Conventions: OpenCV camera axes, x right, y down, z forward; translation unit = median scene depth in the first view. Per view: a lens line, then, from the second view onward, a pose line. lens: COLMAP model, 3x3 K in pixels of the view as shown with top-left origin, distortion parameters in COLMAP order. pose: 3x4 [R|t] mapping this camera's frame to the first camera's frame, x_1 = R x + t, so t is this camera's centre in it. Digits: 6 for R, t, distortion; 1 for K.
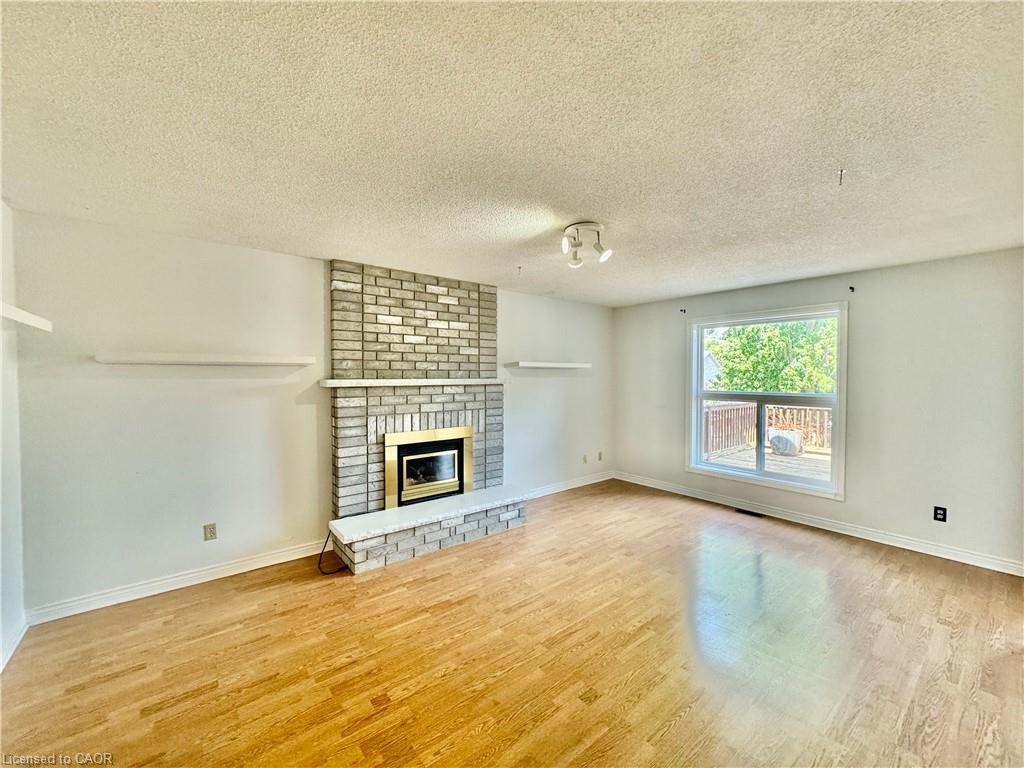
lens RADIAL K [[414.7, 0, 510.2], [0, 414.7, 384.0], [0, 0, 1]] dist [0.000382, -0.000436]
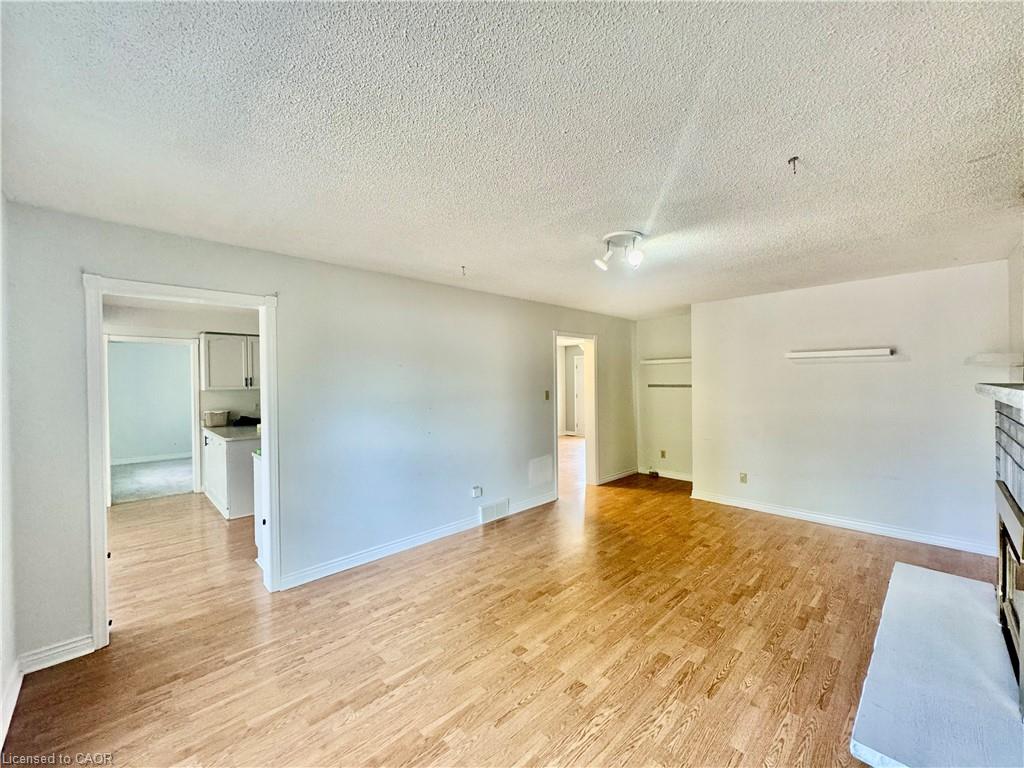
lens RADIAL K [[414.7, 0, 511.4], [0, 414.7, 383.8], [0, 0, 1]] dist [0.000382, -0.000436]
pose [[-0.995265, 0.009663, -0.096717, 0.561987], [0.007182, 0.999637, 0.025967, -0.043230], [0.096933, 0.025150, -0.994973, 2.039967]]
